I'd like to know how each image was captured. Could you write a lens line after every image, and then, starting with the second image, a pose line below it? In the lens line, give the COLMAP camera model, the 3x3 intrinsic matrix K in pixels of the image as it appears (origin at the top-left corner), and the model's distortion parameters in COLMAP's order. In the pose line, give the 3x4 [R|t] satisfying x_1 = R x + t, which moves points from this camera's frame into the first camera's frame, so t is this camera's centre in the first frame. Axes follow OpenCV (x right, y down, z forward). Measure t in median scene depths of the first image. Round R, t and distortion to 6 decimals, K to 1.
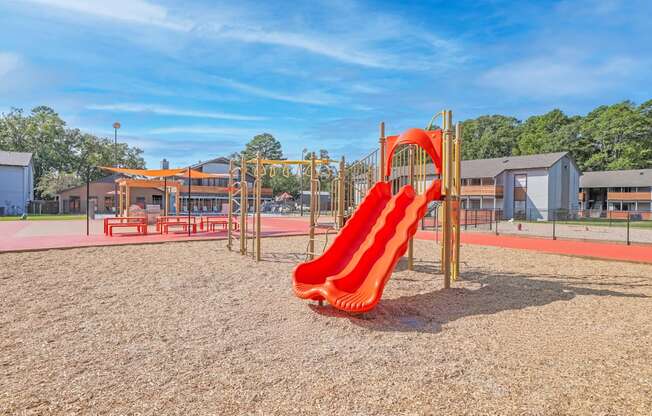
lens RADIAL K [[326.0, 0, 325.2], [0, 326.0, 206.2], [0, 0, 1]] dist [-0.006671, 0.000713]
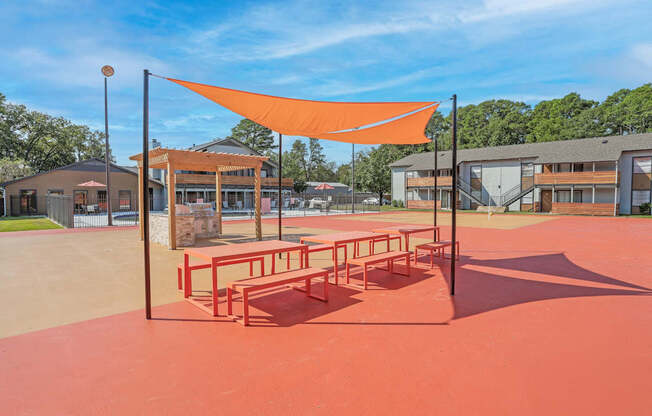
lens RADIAL K [[320.4, 0, 320.3], [0, 320.4, 208.1], [0, 0, 1]] dist [-0.013409, 0.004035]
pose [[0.994458, -0.016176, 0.103884, -0.123086], [0.012642, 0.999322, 0.034585, -0.004830], [-0.104373, -0.033080, 0.993988, 0.144483]]
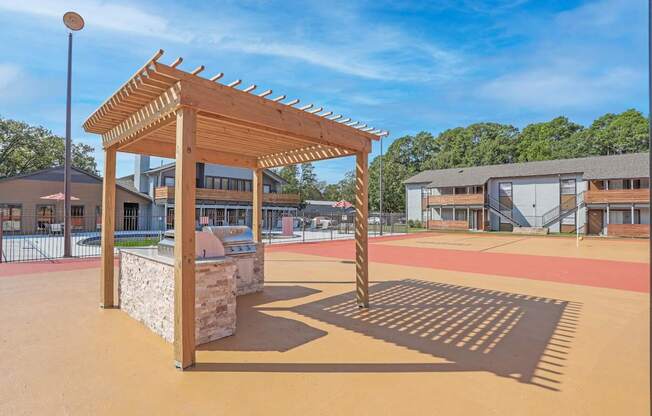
lens RADIAL K [[316.5, 0, 325.0], [0, 316.5, 209.0], [0, 0, 1]] dist [-0.003153, -0.002907]
pose [[0.988279, -0.001253, 0.152653, -0.135820], [0.004410, 0.999783, -0.020340, -0.004903], [-0.152594, 0.020775, 0.988071, 0.177573]]
